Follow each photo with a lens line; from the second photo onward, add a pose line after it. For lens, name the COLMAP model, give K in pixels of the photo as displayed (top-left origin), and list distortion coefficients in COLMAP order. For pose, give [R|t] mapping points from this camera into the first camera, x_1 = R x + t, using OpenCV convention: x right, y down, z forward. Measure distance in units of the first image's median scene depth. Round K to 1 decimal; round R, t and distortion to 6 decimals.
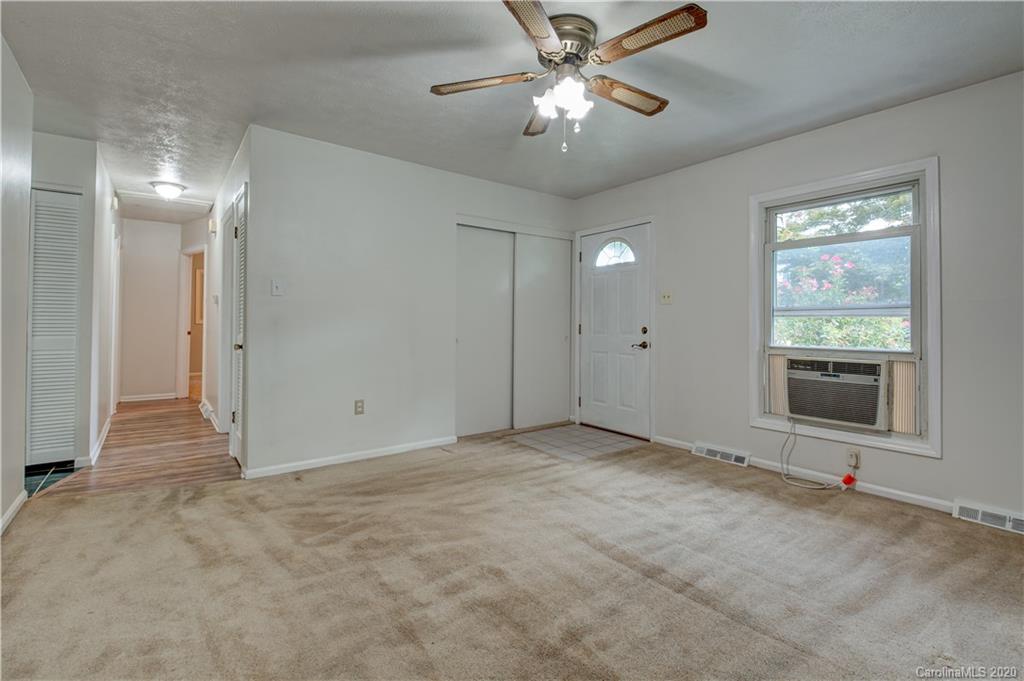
lens RADIAL K [[468.0, 0, 512.0], [0, 468.0, 317.3], [0, 0, 1]] dist [-0.000072, -0.000170]
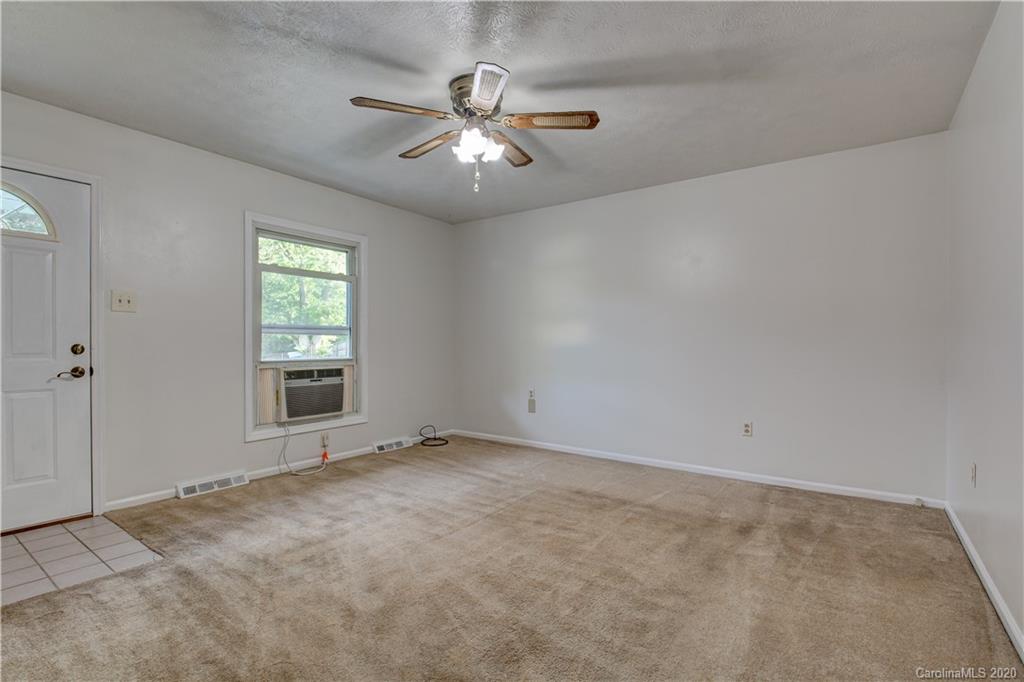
lens RADIAL K [[478.0, 0, 512.0], [0, 478.0, 341.0], [0, 0, 1]] dist [-0.000837, -0.000198]
pose [[-0.287936, -0.003020, 0.957645, -0.745454], [-0.018619, 0.999824, -0.002445, 0.010160], [-0.957469, -0.018534, -0.287942, 0.893369]]
